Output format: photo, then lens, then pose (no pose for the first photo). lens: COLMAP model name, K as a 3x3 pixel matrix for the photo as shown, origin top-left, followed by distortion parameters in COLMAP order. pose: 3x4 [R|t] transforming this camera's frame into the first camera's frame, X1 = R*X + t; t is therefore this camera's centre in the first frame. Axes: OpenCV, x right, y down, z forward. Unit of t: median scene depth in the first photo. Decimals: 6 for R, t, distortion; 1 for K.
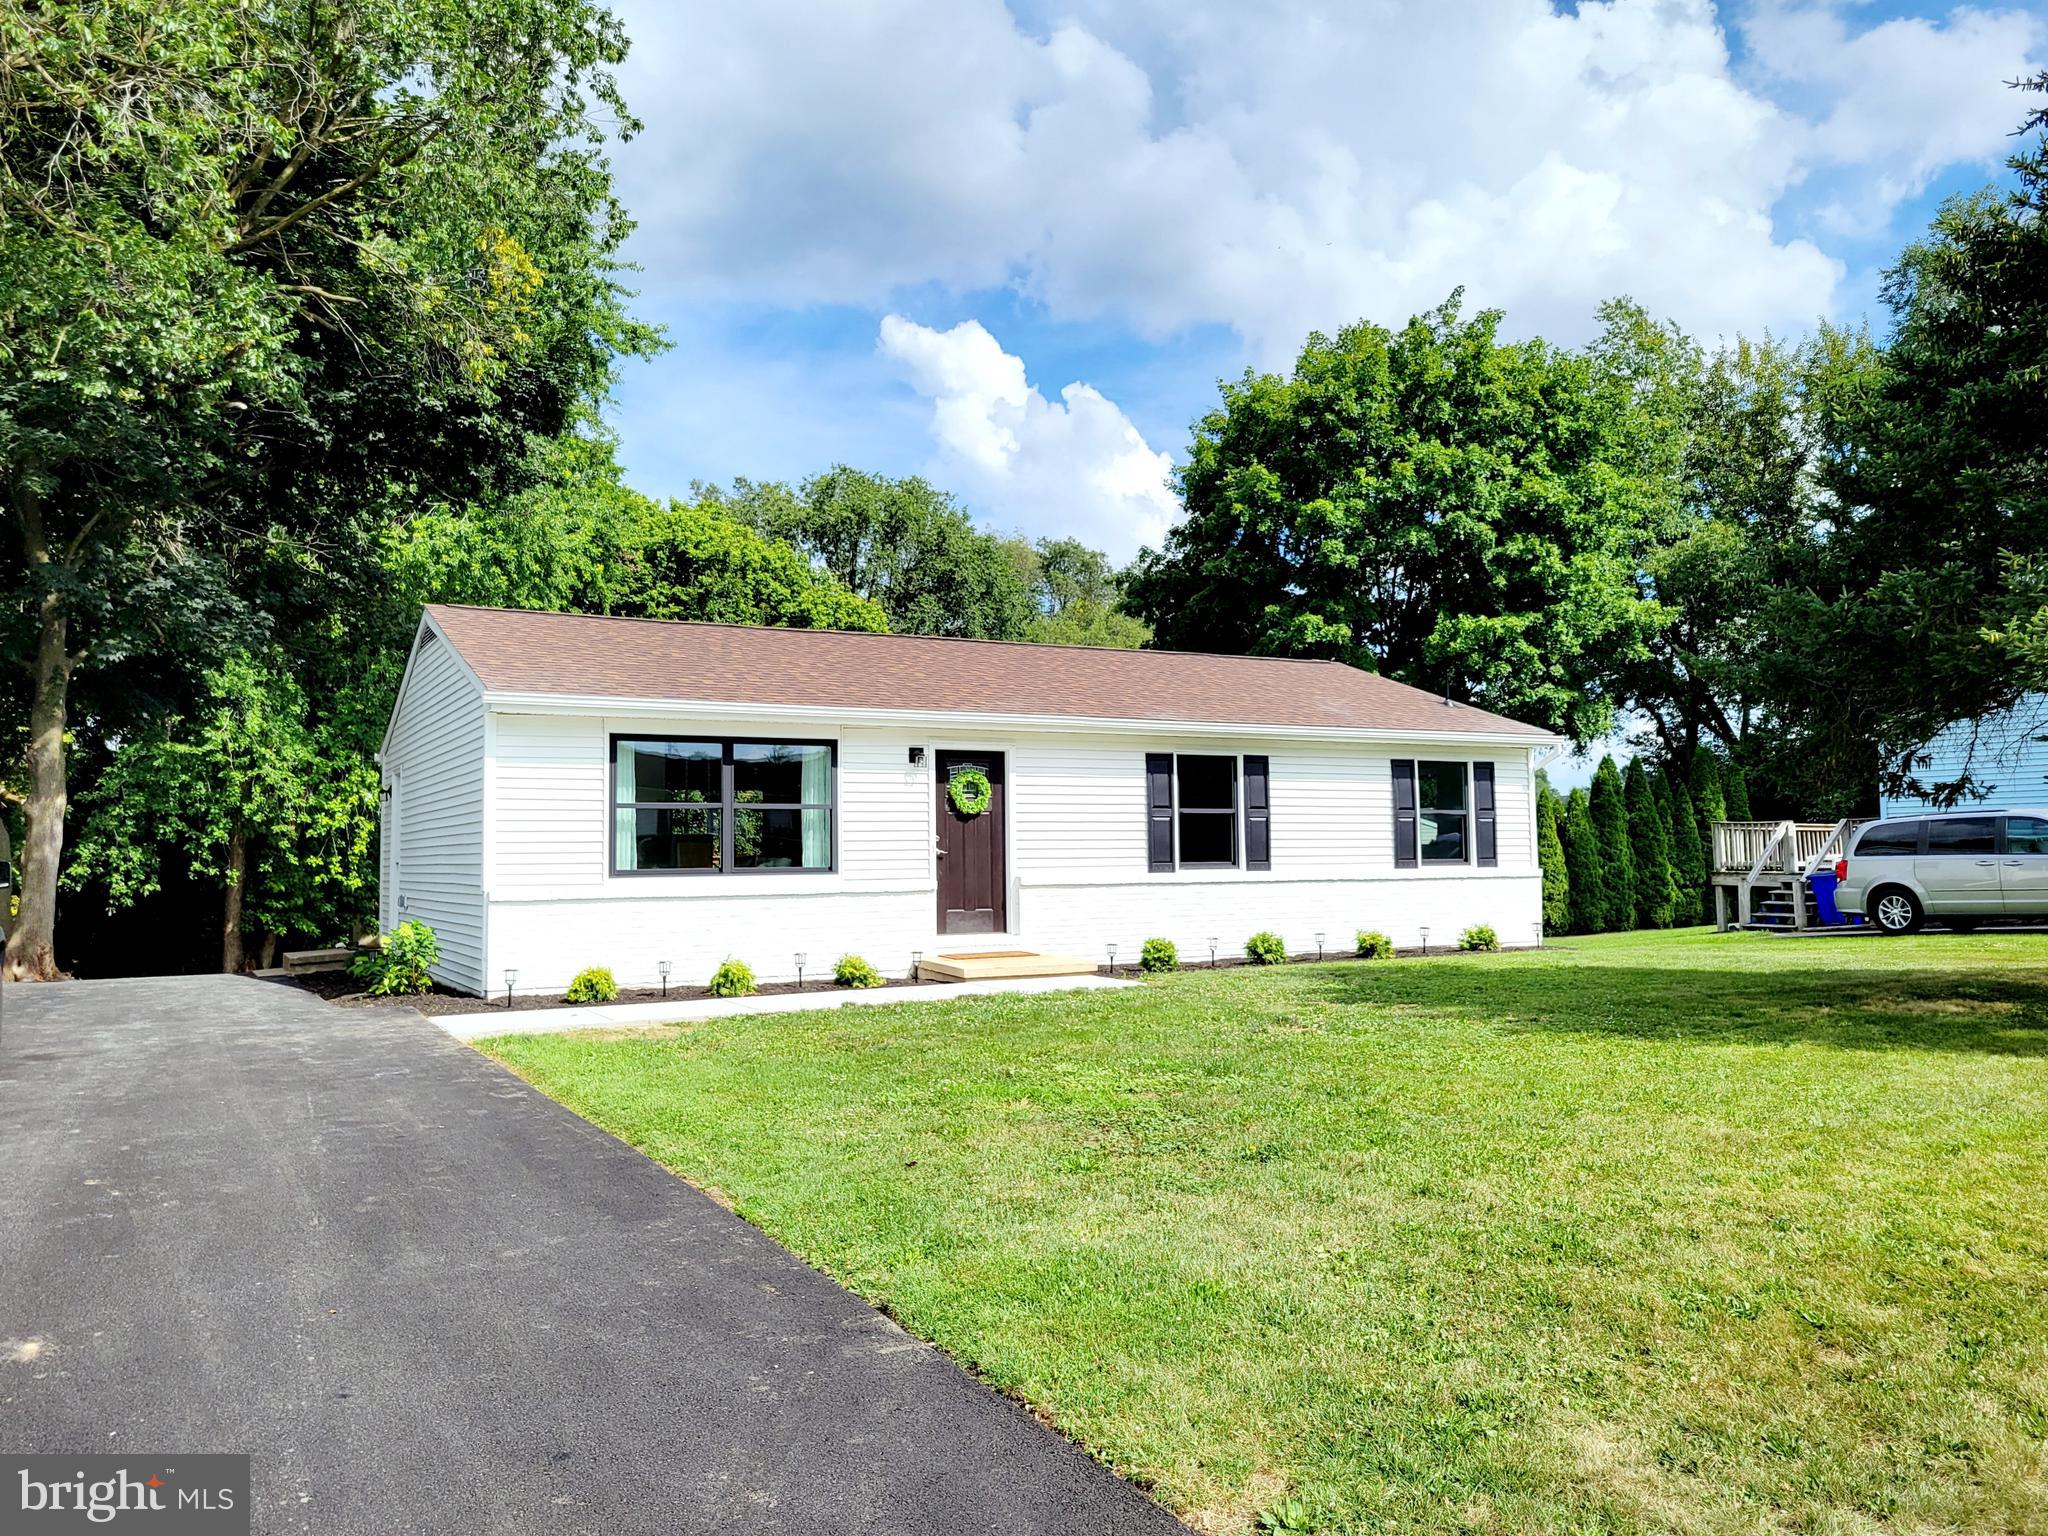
lens RADIAL K [[1611.3, 0, 1025.6], [0, 1611.3, 765.1], [0, 0, 1]] dist [0.053791, -0.020951]
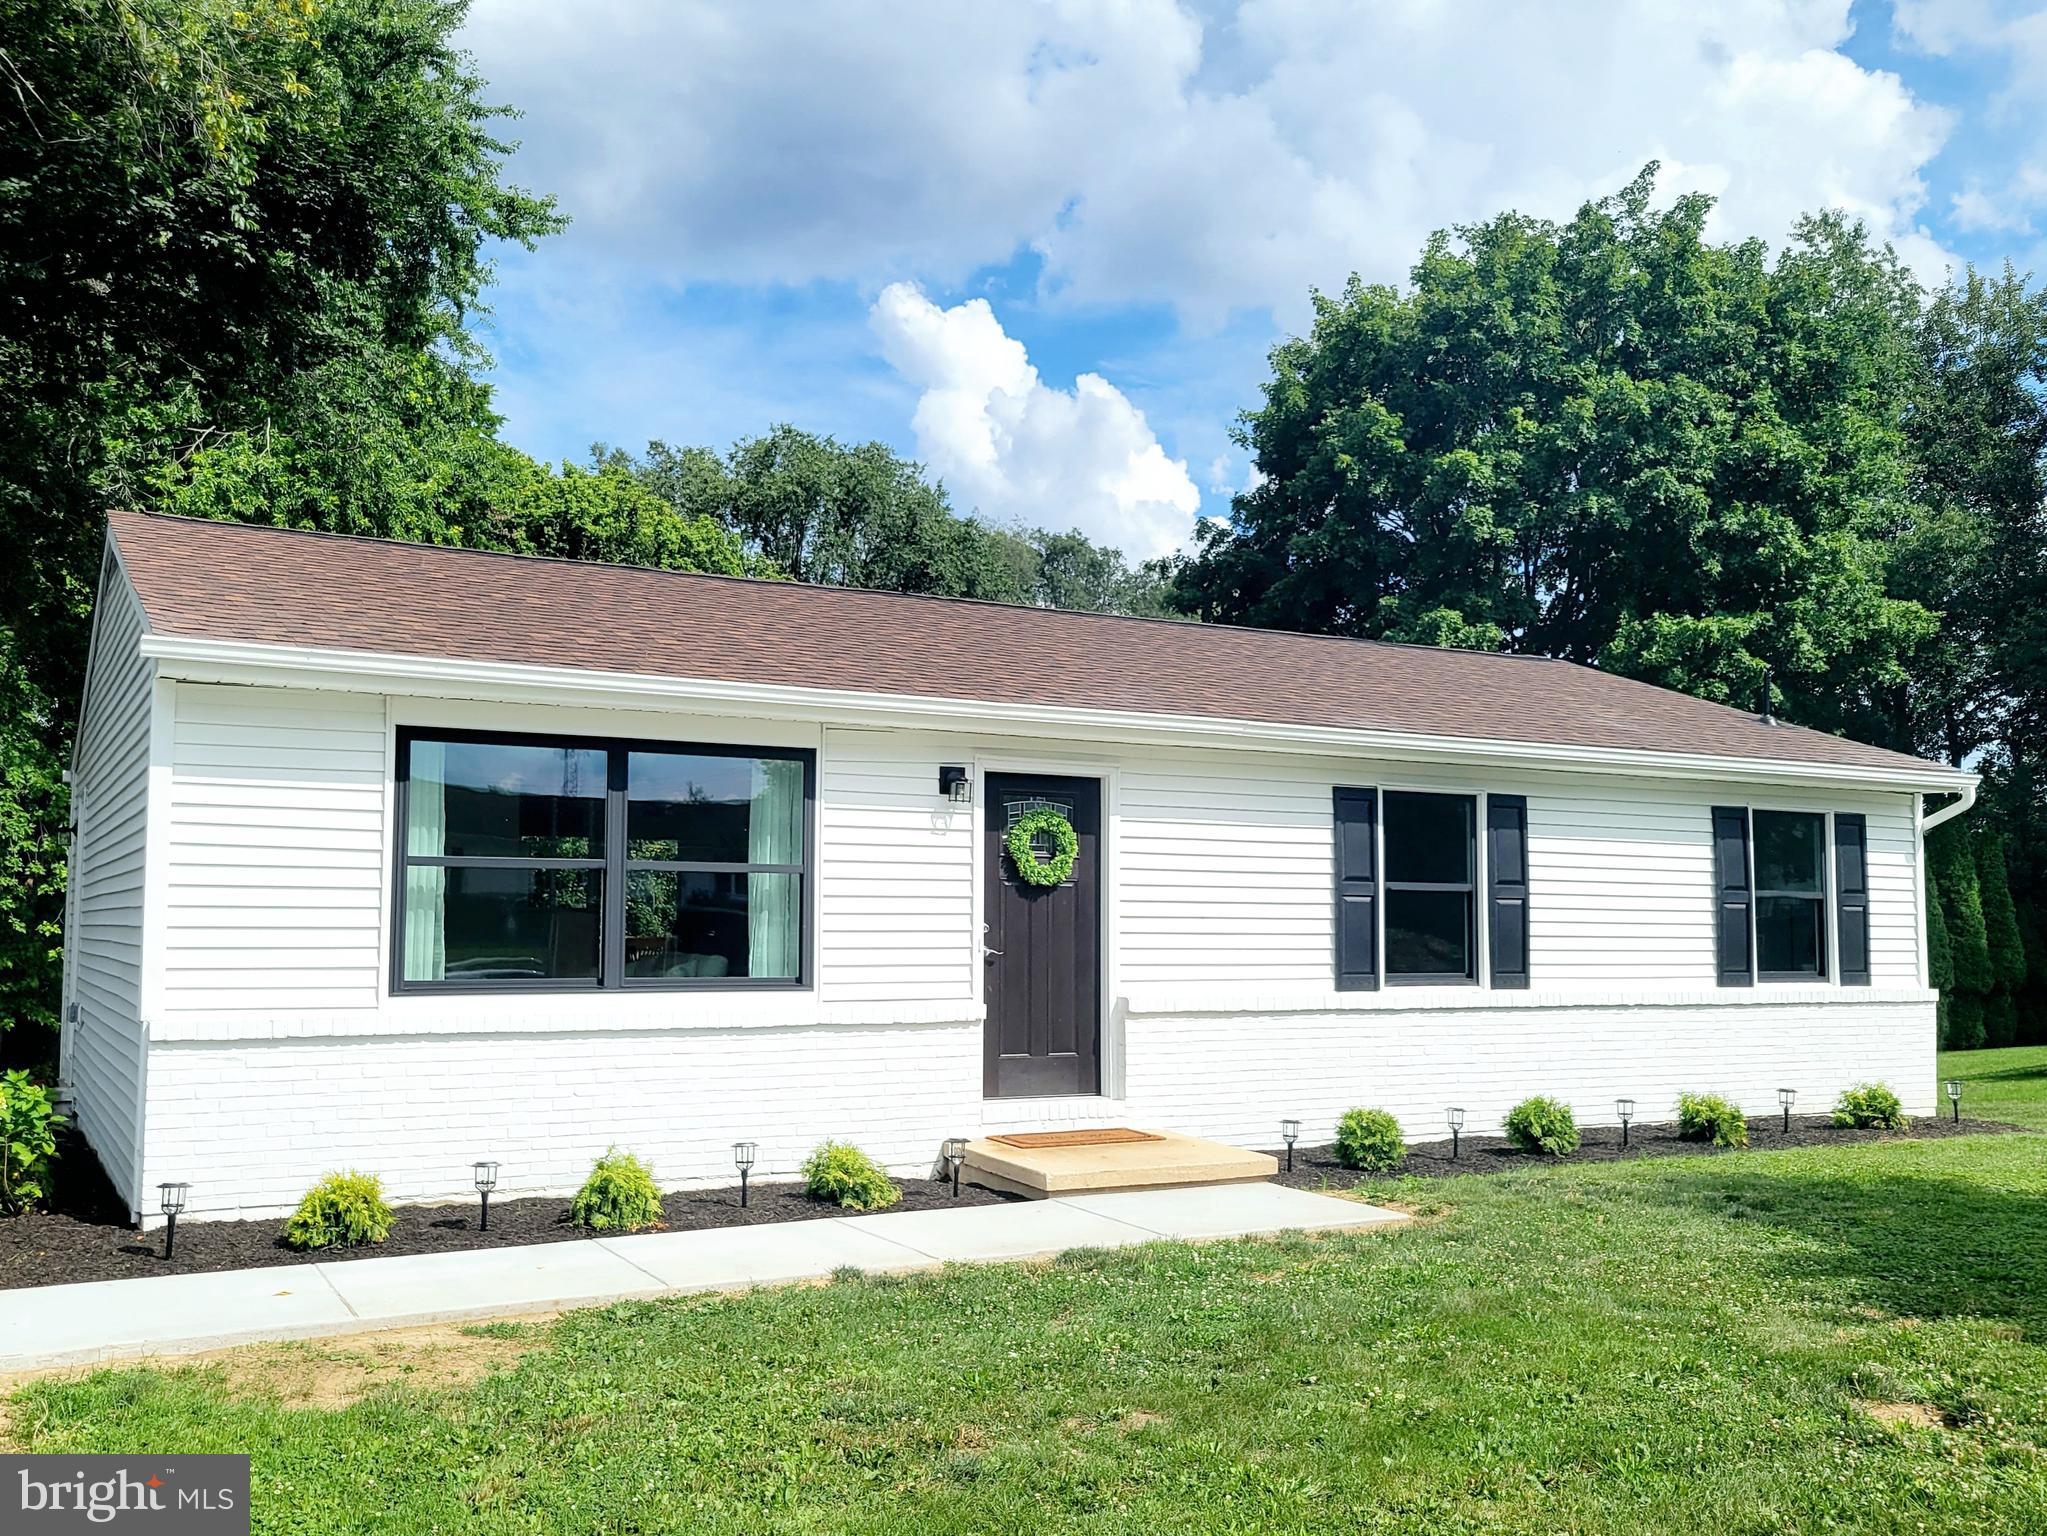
lens RADIAL K [[1866.8, 0, 980.7], [0, 1866.8, 814.5], [0, 0, 1]] dist [0.032836, 0.005912]
pose [[0.999837, 0.018041, 0.000397, -0.028889], [-0.018040, 0.999834, -0.002486, 0.003588], [-0.000442, 0.002479, 0.999997, 0.172497]]
